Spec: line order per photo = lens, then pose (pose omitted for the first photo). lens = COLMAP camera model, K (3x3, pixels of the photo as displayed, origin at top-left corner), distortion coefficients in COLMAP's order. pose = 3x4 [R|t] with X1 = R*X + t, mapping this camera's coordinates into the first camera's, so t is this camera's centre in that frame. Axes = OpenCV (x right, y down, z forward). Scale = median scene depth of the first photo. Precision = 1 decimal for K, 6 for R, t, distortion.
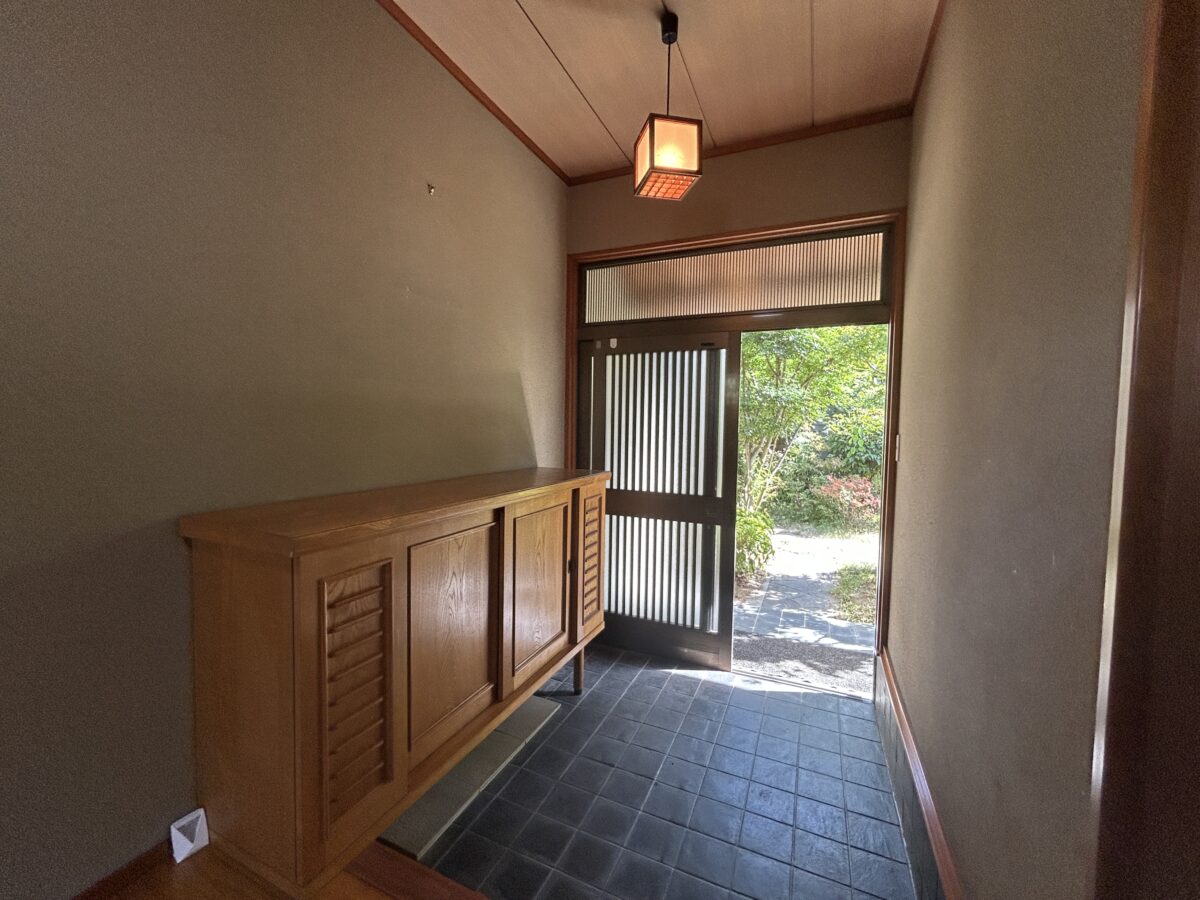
lens RADIAL K [[487.9, 0, 591.8], [0, 487.9, 449.4], [0, 0, 1]] dist [-0.000986, 0.000171]
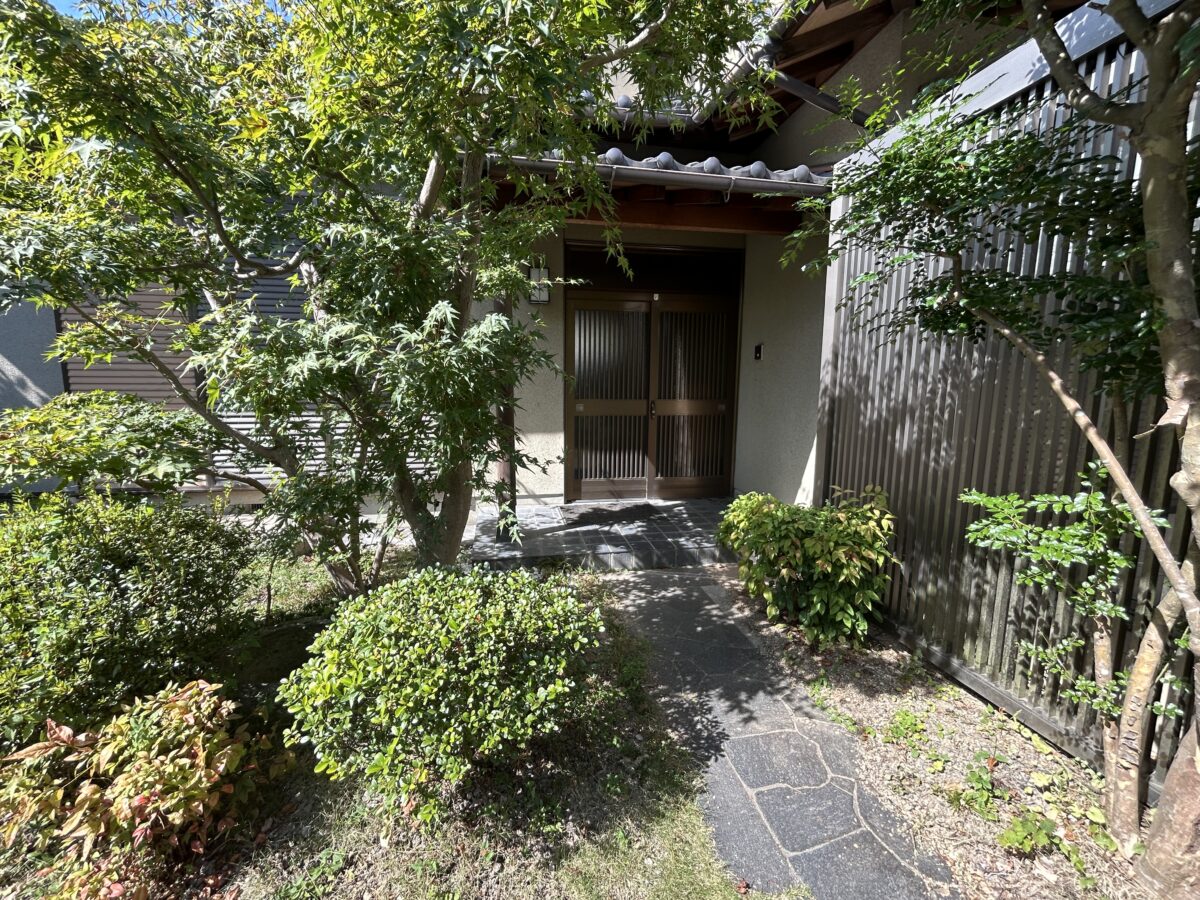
lens RADIAL K [[487.9, 0, 591.8], [0, 487.9, 449.4], [0, 0, 1]] dist [-0.000986, 0.000171]
pose [[-0.829680, 0.049895, -0.556005, 0.906964], [-0.047885, 0.985966, 0.159934, 0.000525], [0.556182, 0.159319, -0.815646, 1.491529]]
